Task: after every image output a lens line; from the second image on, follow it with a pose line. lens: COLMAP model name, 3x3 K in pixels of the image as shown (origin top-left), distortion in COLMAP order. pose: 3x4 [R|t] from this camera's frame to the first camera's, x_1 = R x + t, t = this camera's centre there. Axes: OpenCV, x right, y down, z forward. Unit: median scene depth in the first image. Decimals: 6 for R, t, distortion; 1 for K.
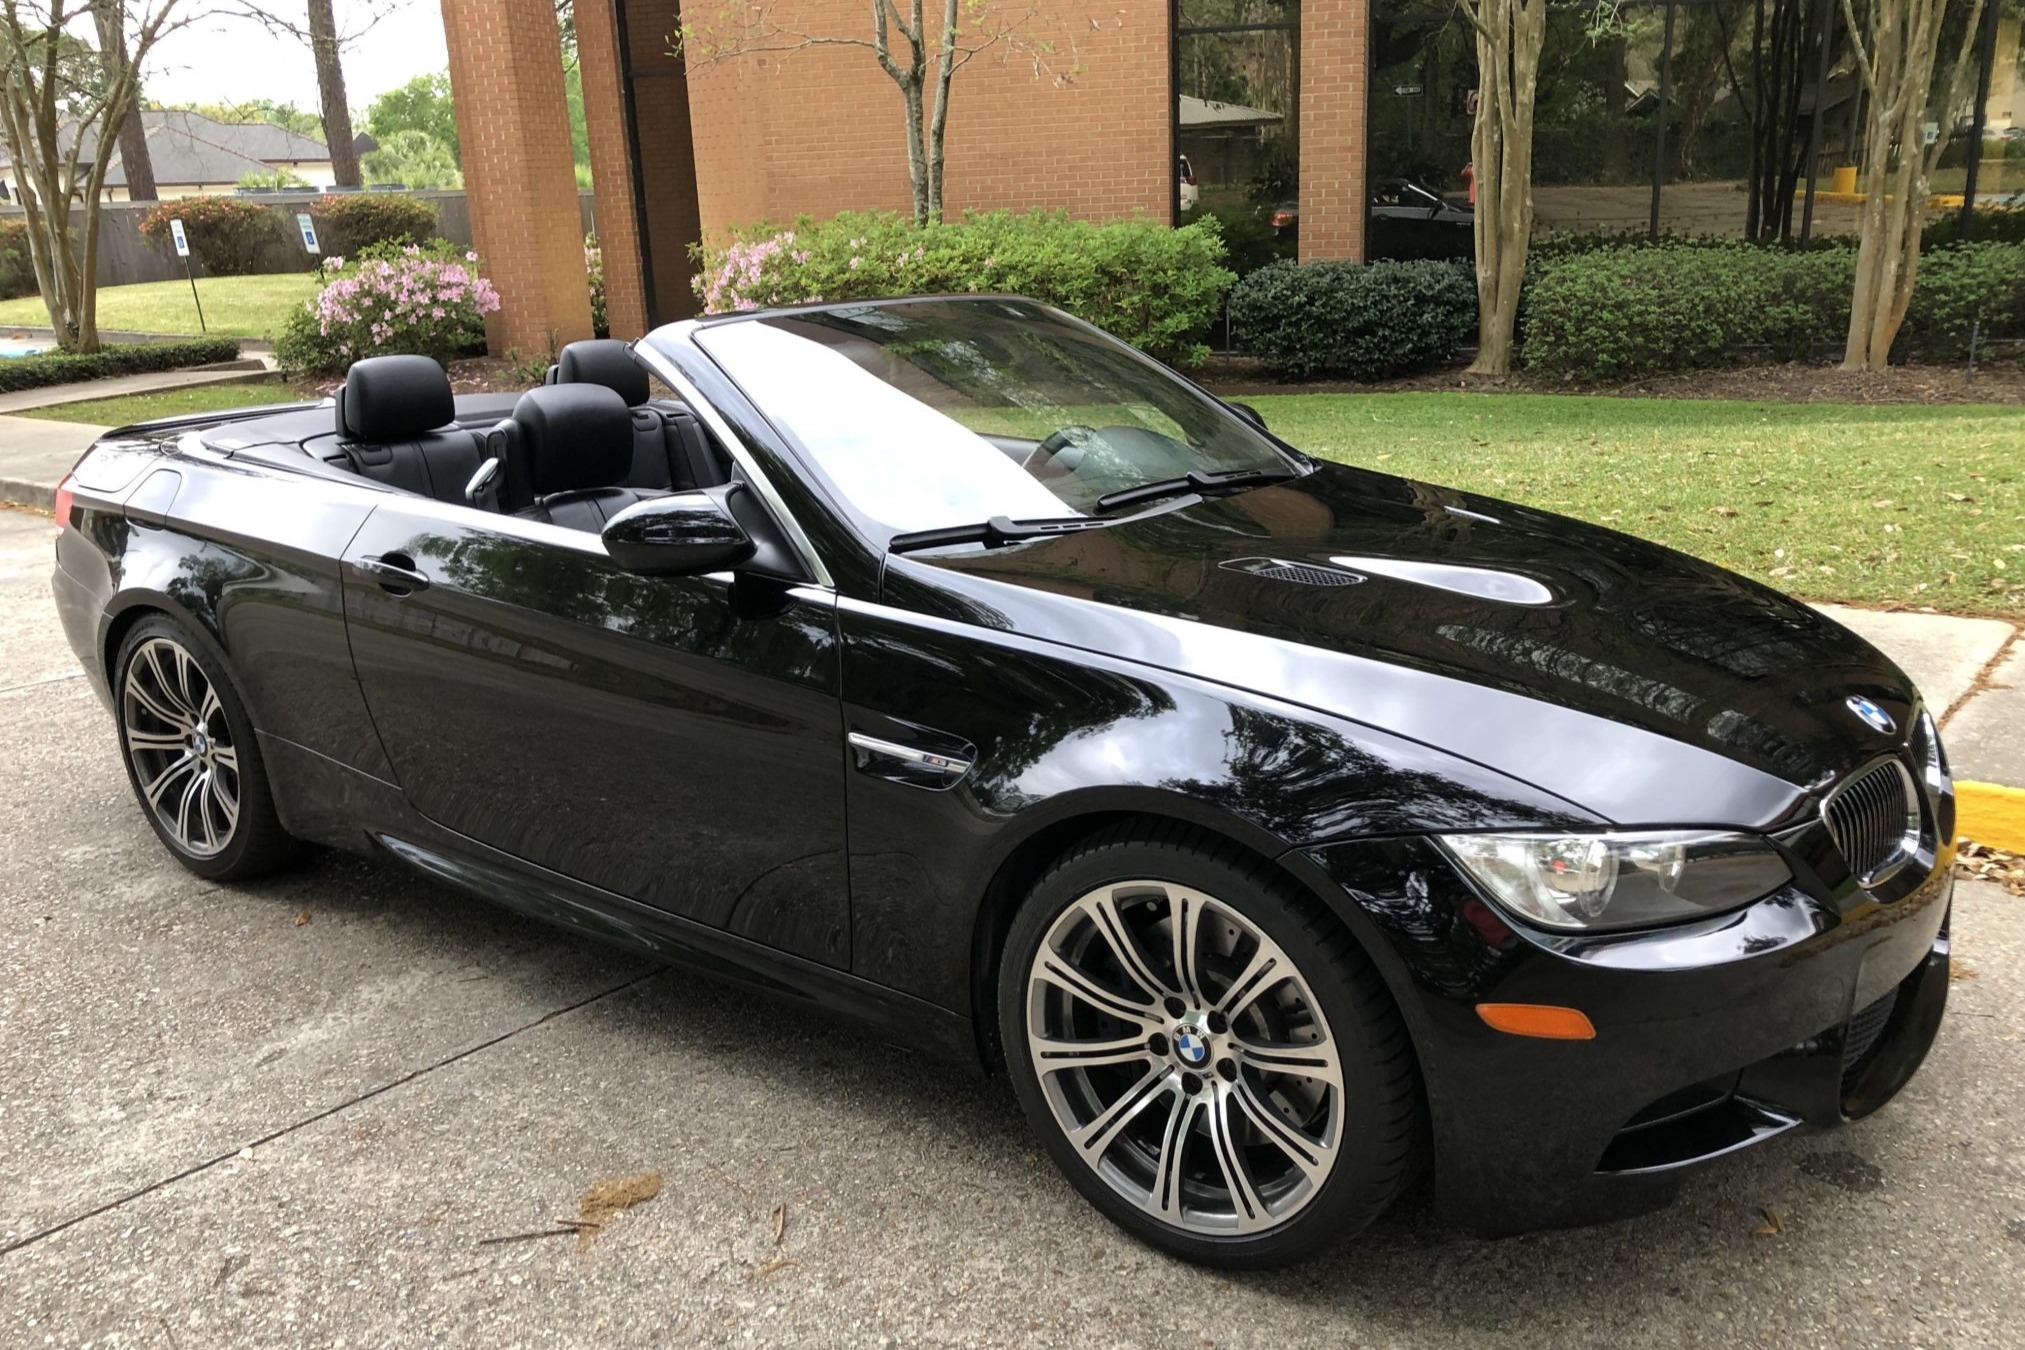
lens RADIAL K [[1641.4, 0, 1027.2], [0, 1641.4, 711.6], [0, 0, 1]] dist [-0.009328, 0.055071]
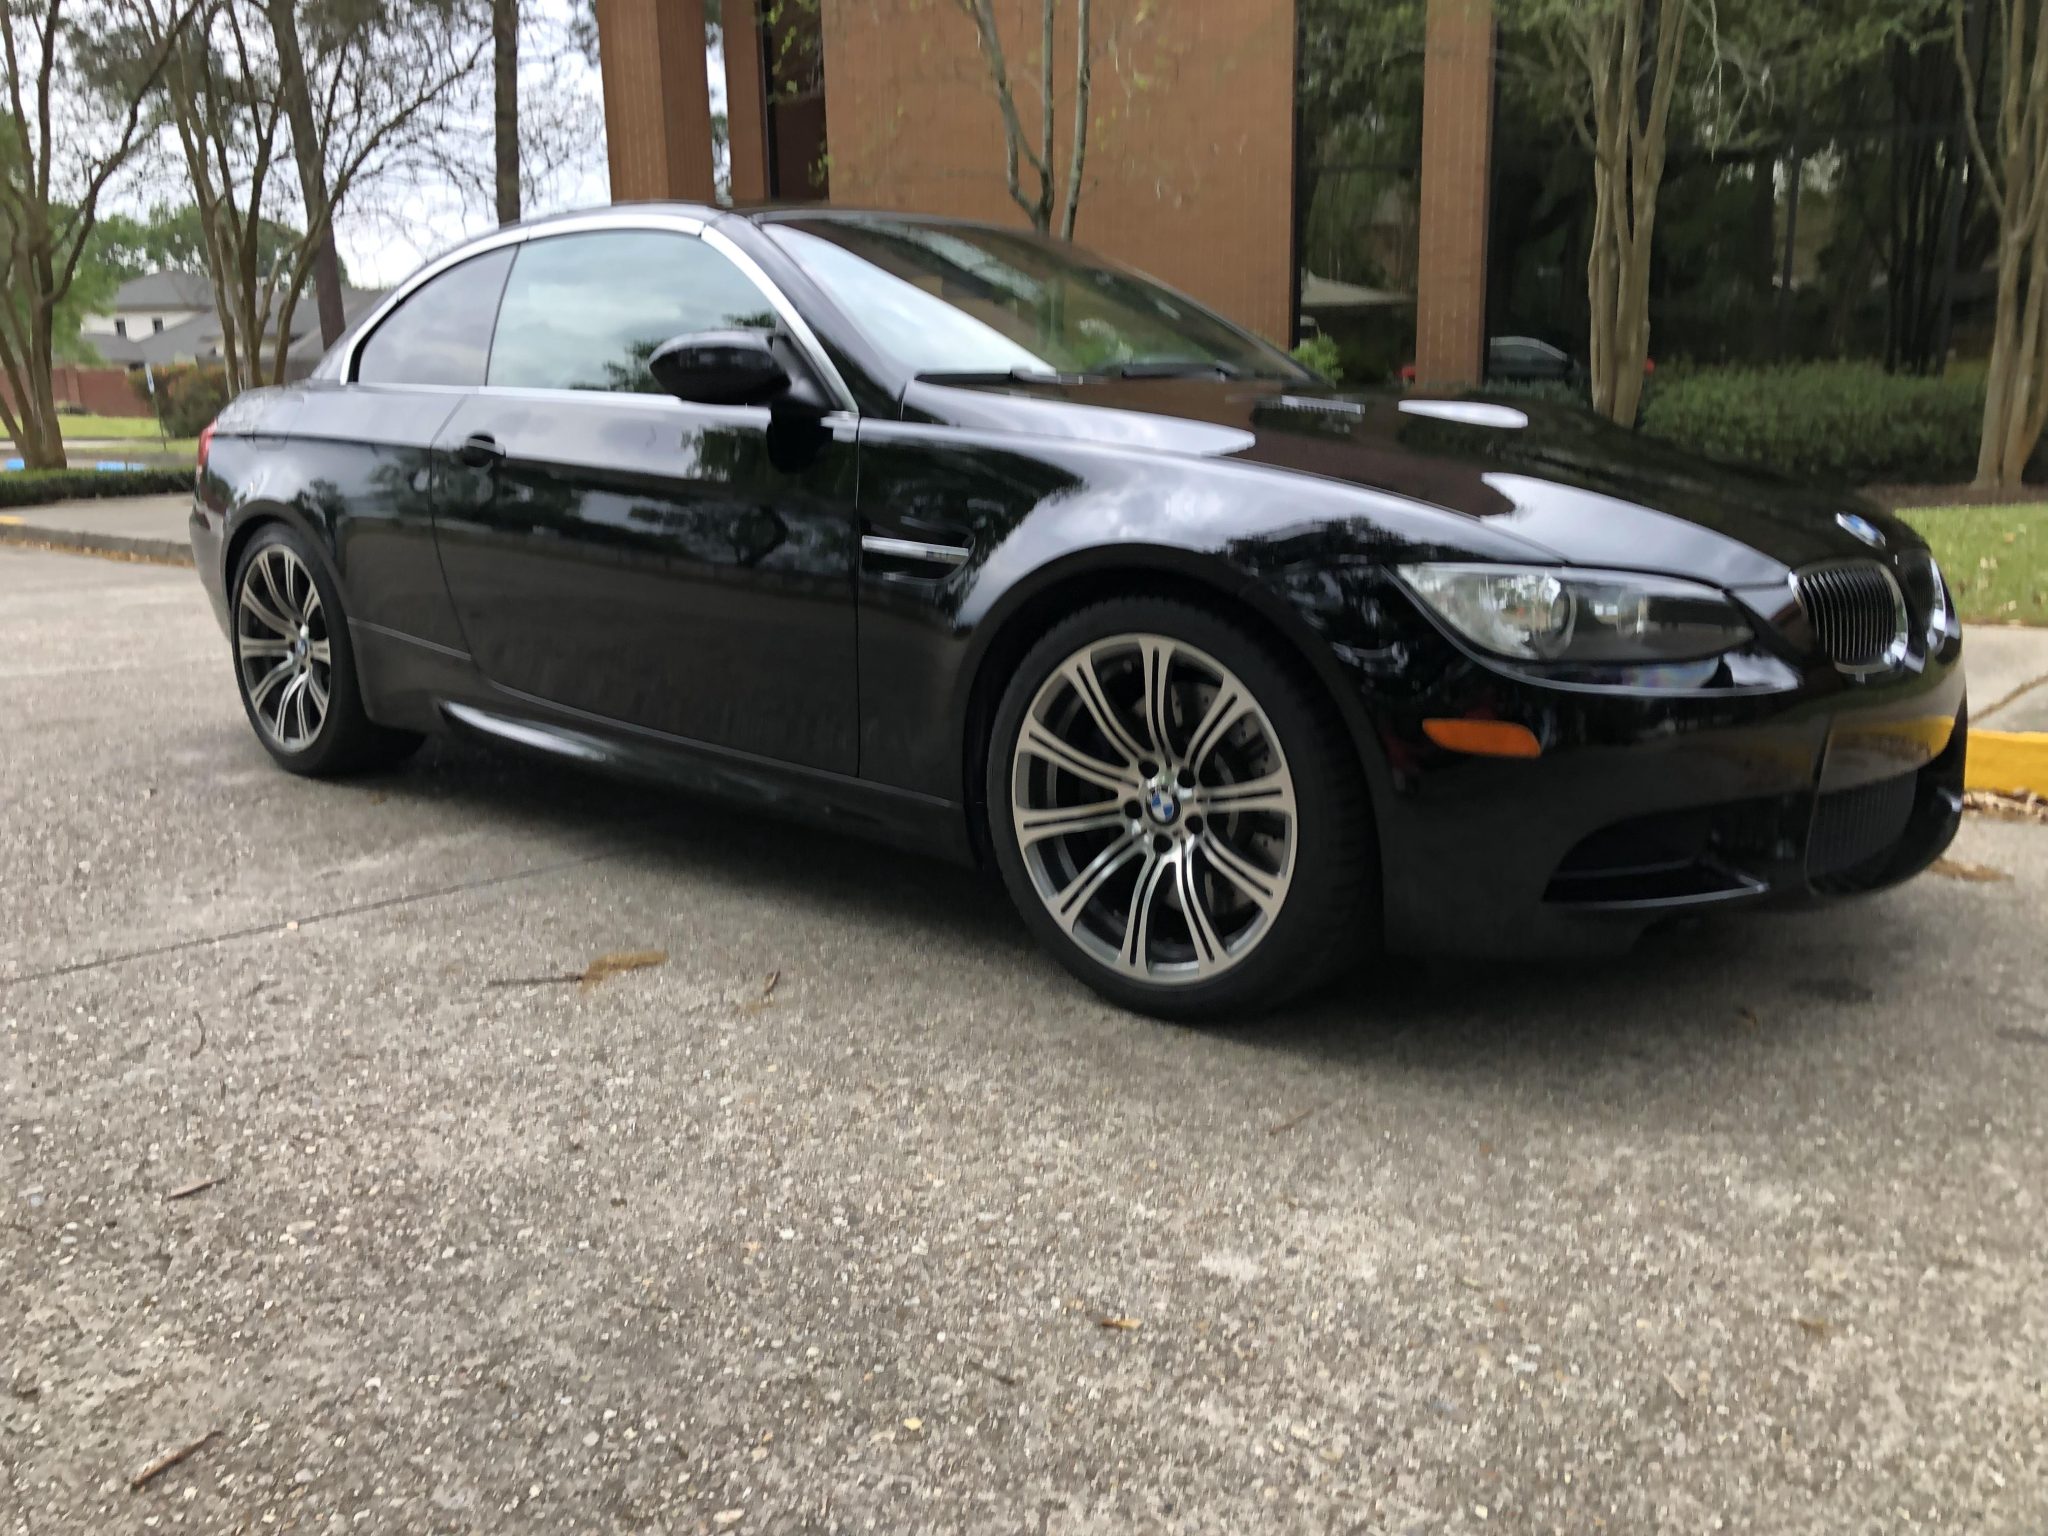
lens RADIAL K [[1642.9, 0, 1026.3], [0, 1642.9, 779.0], [0, 0, 1]] dist [0.025072, -0.001426]
pose [[0.995531, 0.033885, -0.088152, 0.101426], [-0.041643, 0.995275, -0.087716, 0.271978], [0.084763, 0.090995, 0.992237, -0.036522]]
